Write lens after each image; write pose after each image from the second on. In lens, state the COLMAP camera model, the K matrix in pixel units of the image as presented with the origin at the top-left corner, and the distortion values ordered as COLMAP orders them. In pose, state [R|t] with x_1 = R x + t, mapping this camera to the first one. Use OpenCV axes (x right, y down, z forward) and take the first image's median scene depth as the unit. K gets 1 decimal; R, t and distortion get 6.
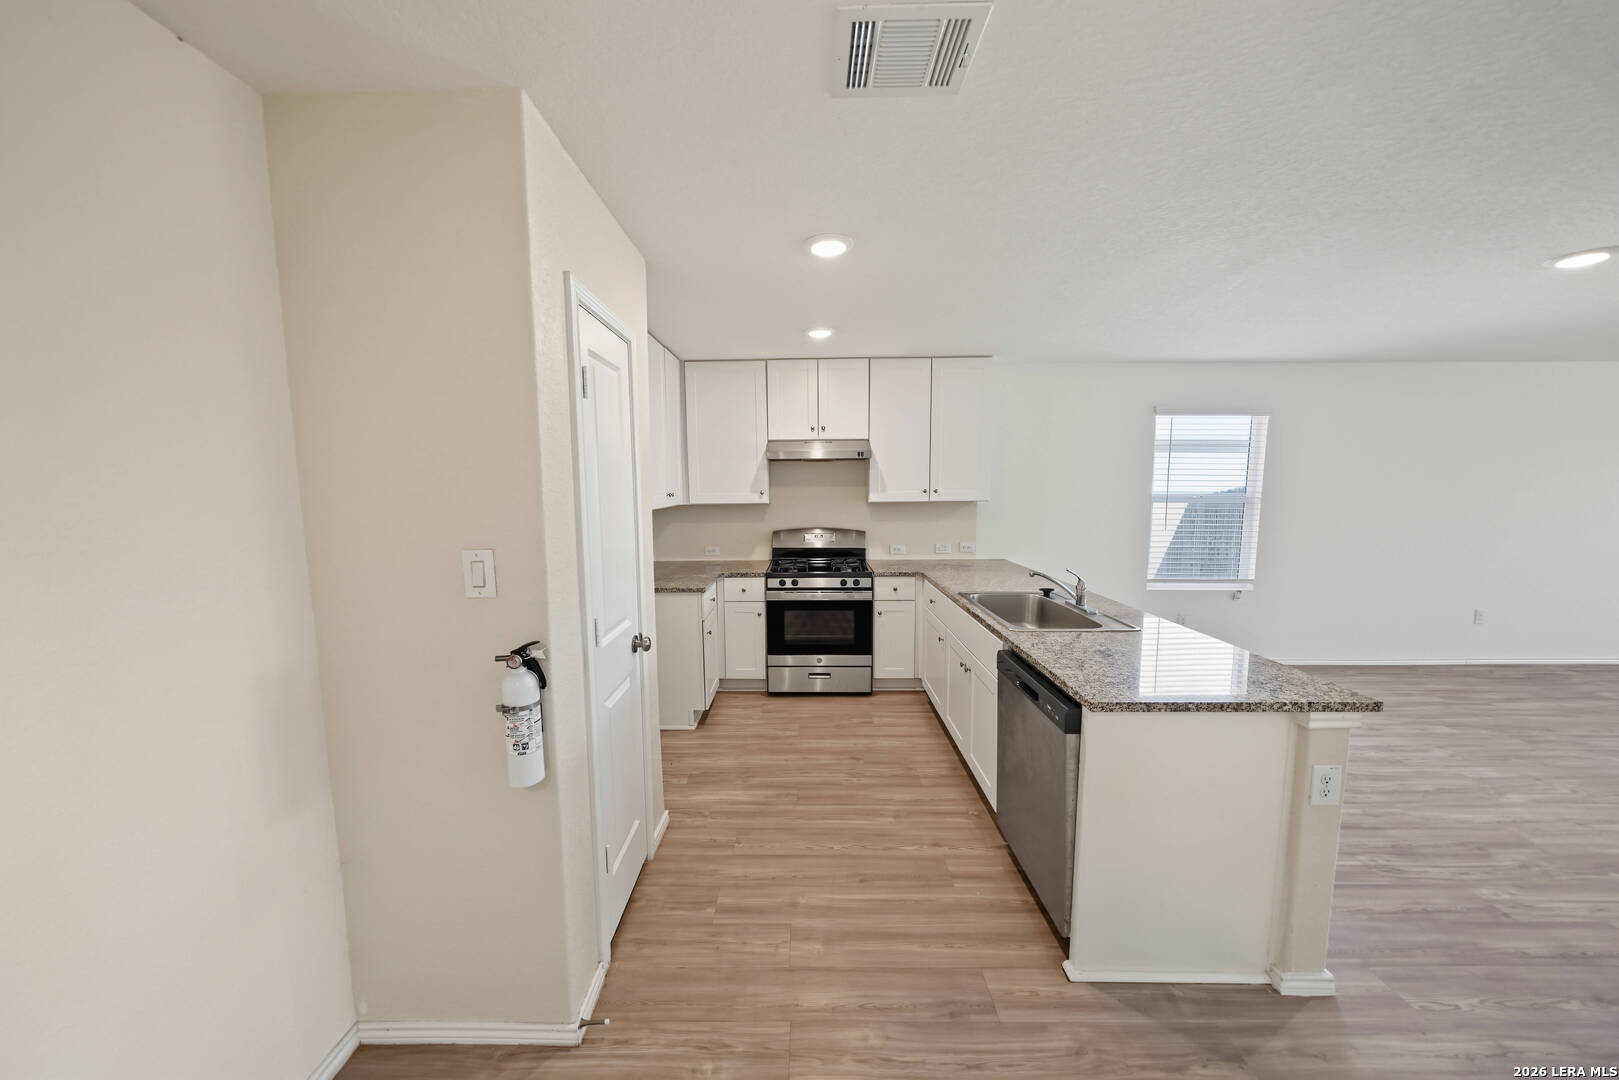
lens RADIAL K [[546.7, 0, 798.6], [0, 546.7, 541.0], [0, 0, 1]] dist [-0.004635, -0.000110]
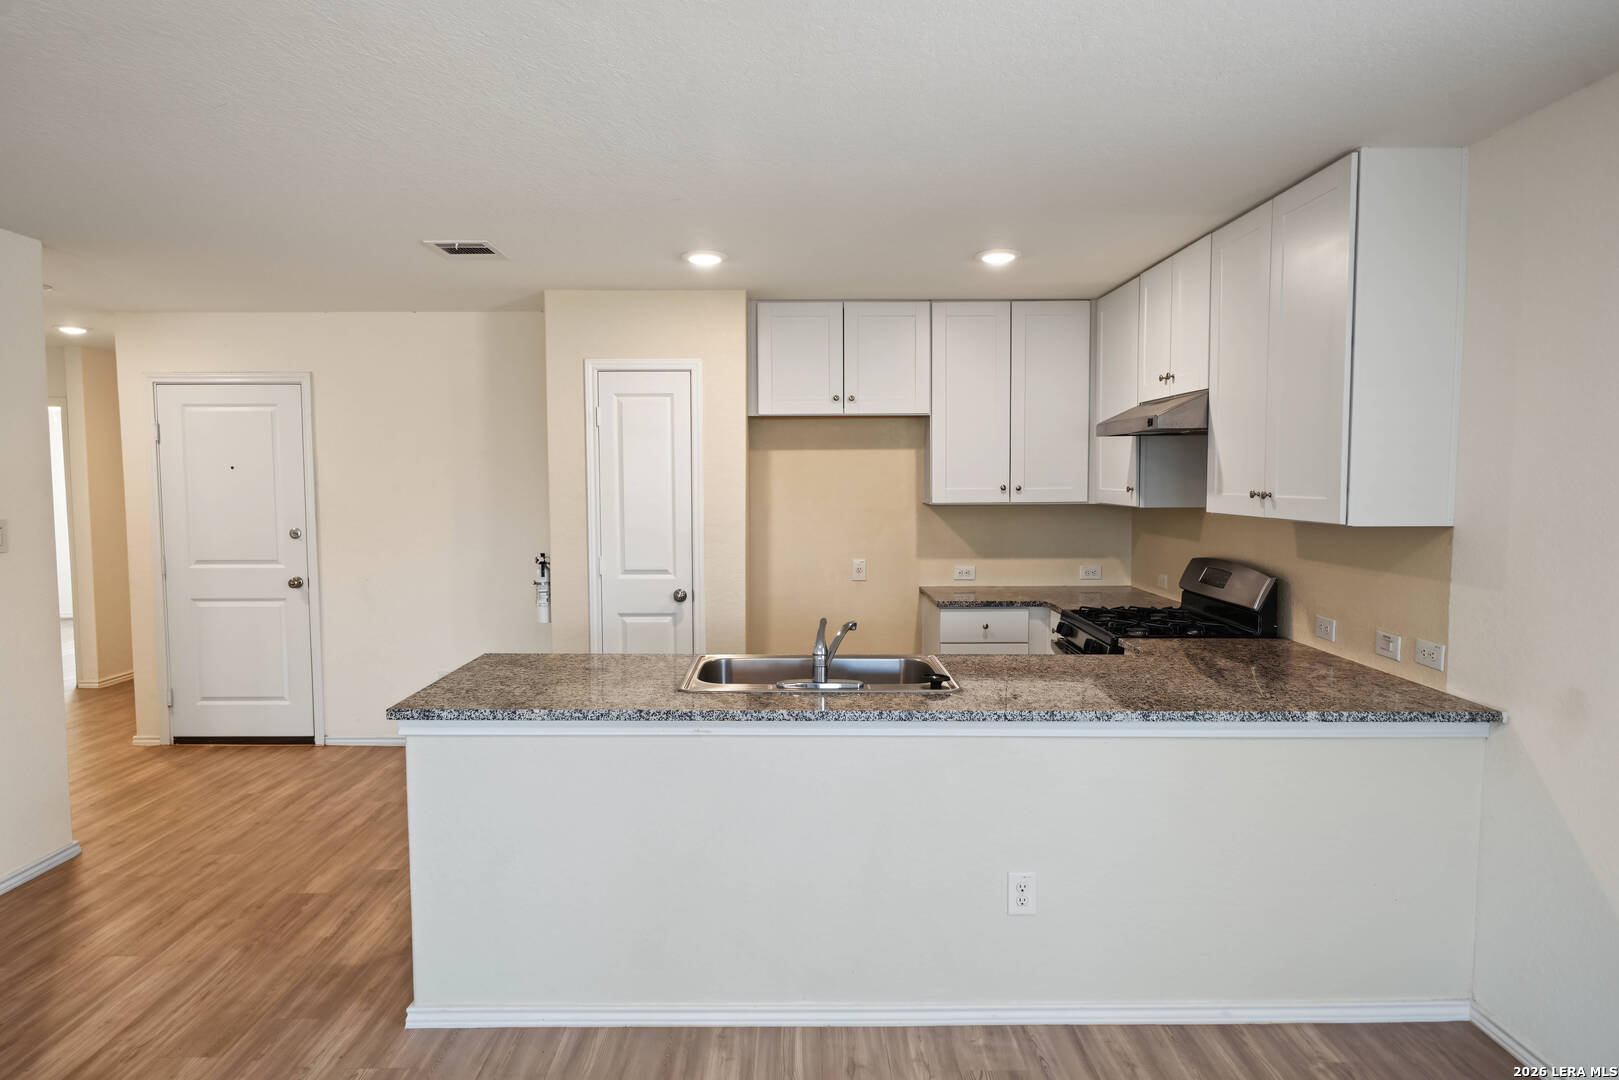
lens RADIAL K [[954.9, 0, 799.1], [0, 954.9, 541.3], [0, 0, 1]] dist [-0.001995, 0.000192]
pose [[0.023295, 0.078857, -0.996614, 1.061344], [-0.103076, 0.991761, 0.076064, -0.077931], [0.994401, 0.100955, 0.031231, 0.633252]]
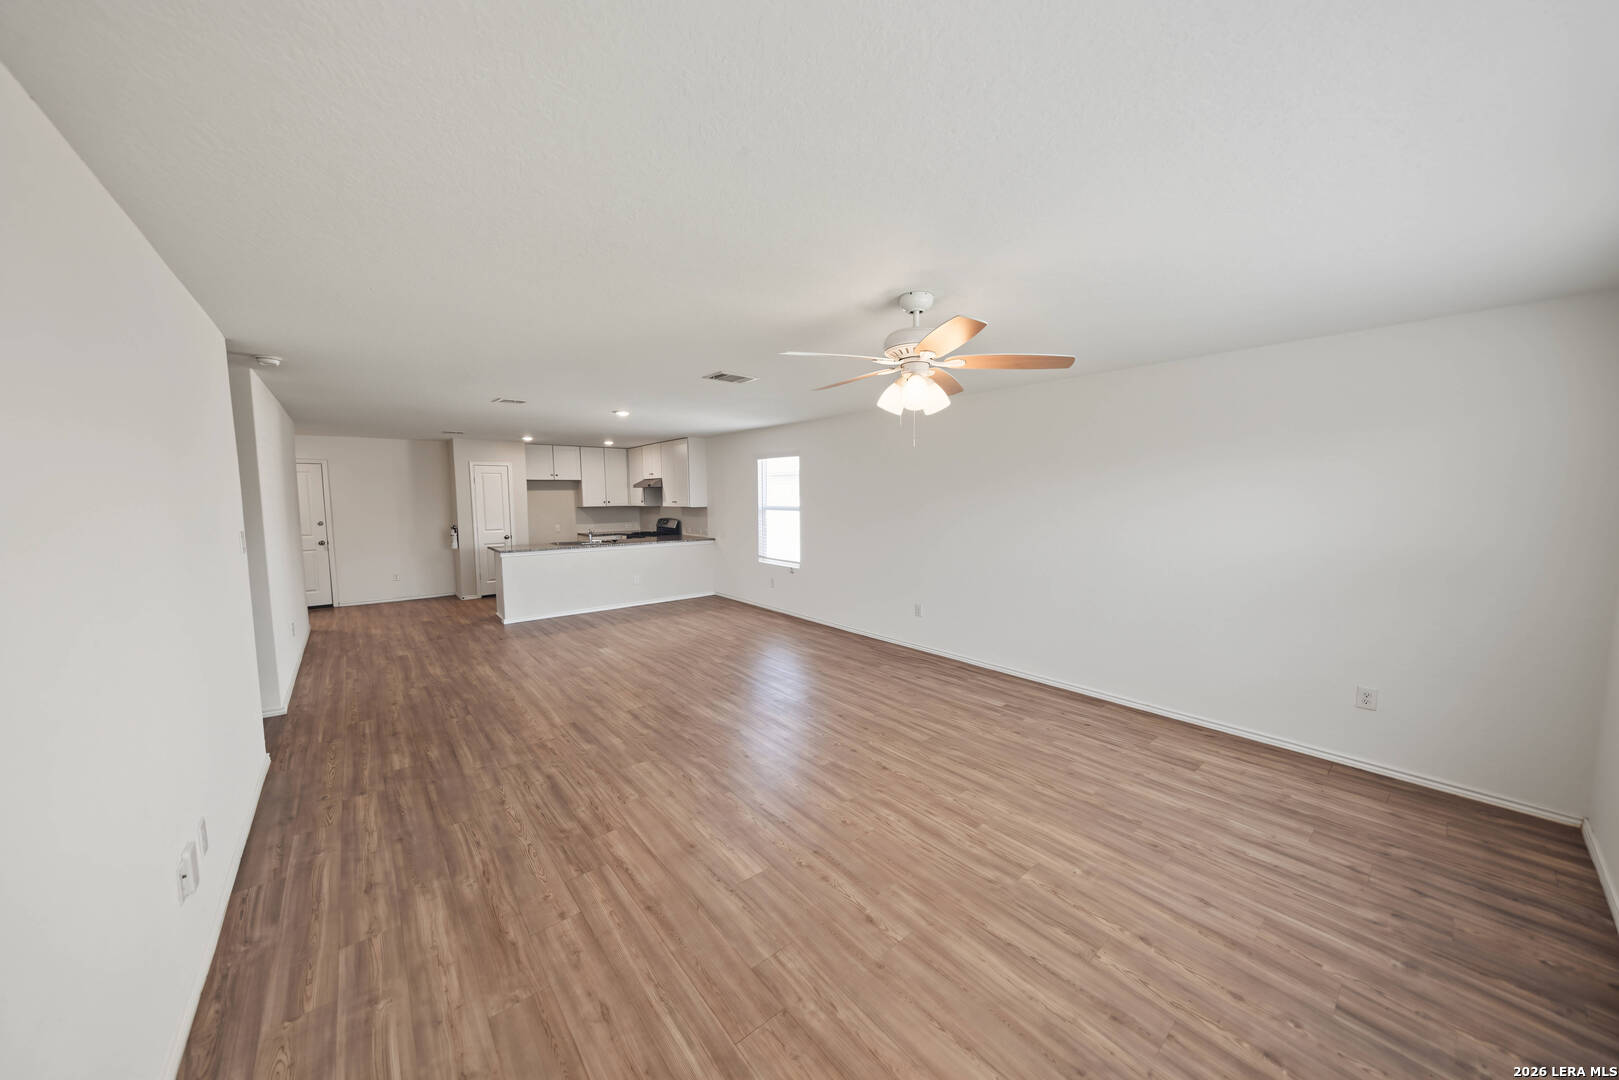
lens RADIAL K [[546.7, 0, 798.6], [0, 546.7, 541.0], [0, 0, 1]] dist [-0.004635, -0.000110]
pose [[0.644181, 0.066877, -0.761944, 2.296871], [-0.078663, 0.996681, 0.020975, -0.023105], [0.760817, 0.046425, 0.647303, -0.005927]]
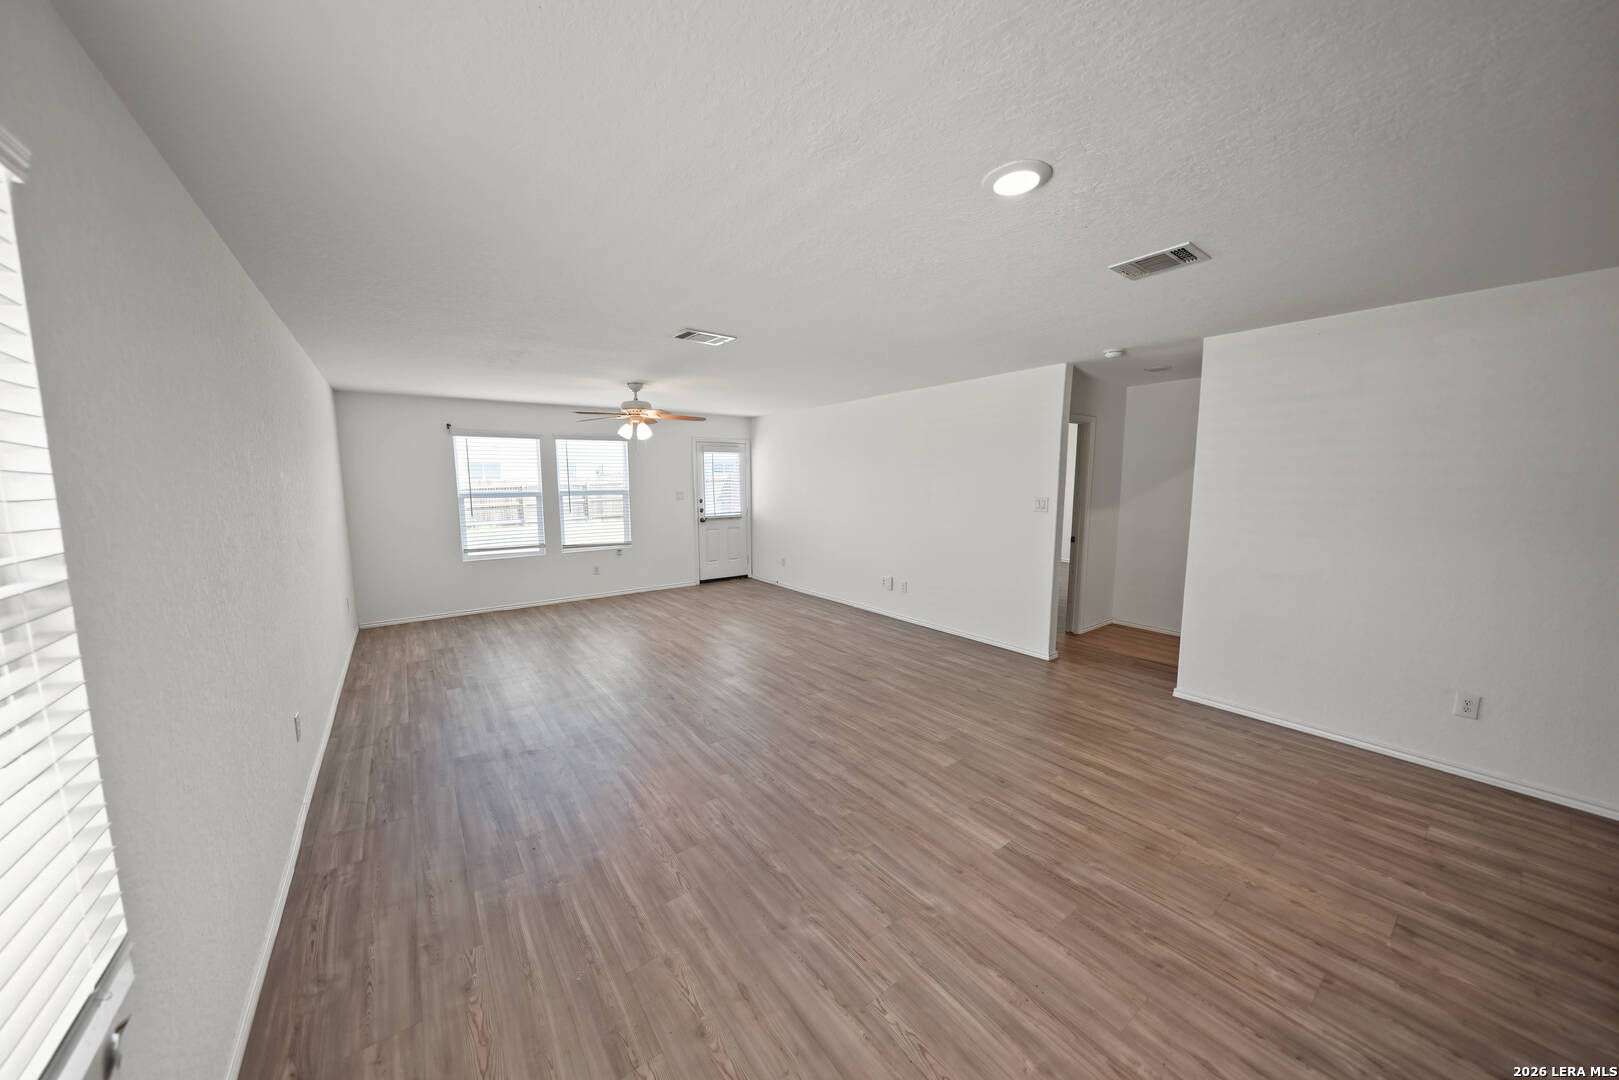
lens RADIAL K [[548.1, 0, 798.7], [0, 548.1, 542.2], [0, 0, 1]] dist [-0.002607, -0.000012]
pose [[-0.598954, -0.085353, 0.796221, 0.572850], [0.091961, 0.980394, 0.174273, -0.117304], [-0.795485, 0.177603, -0.579362, 1.007468]]
